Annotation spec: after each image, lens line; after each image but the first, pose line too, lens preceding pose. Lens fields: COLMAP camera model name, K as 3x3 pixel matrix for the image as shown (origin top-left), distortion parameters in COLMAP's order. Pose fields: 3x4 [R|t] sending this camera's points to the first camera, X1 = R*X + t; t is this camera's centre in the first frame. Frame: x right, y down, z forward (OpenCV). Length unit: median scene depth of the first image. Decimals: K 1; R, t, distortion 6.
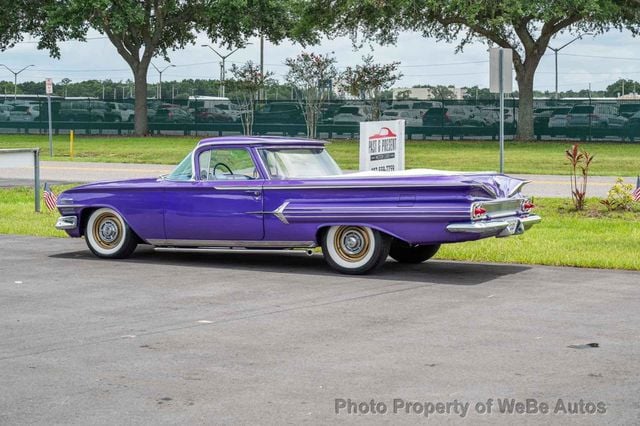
lens RADIAL K [[1345.7, 0, 320.0], [0, 1345.7, 213.0], [0, 0, 1]] dist [0.034175, -0.019250]
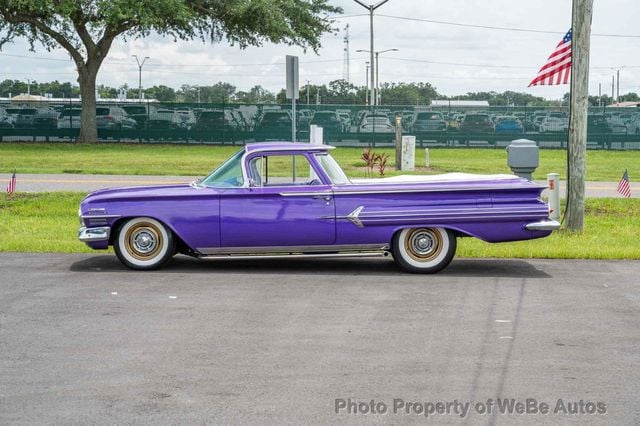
lens RADIAL K [[1345.7, 0, 320.0], [0, 1345.7, 213.0], [0, 0, 1]] dist [0.034175, -0.019250]
pose [[0.888557, -0.025816, 0.458040, -0.148703], [0.025756, 0.999648, 0.006379, -0.002981], [-0.458043, 0.006129, 0.888909, 0.029619]]
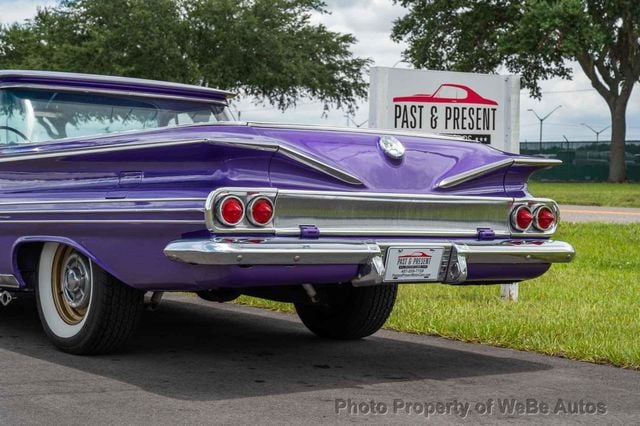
lens RADIAL K [[1312.4, 0, 312.5], [0, 1312.4, 211.6], [0, 0, 1]] dist [0.007619, 0.016451]
pose [[0.890363, 0.022160, -0.454712, 0.083412], [-0.044996, 0.998208, -0.039458, 0.003500], [0.453023, 0.055592, 0.889764, 0.181722]]
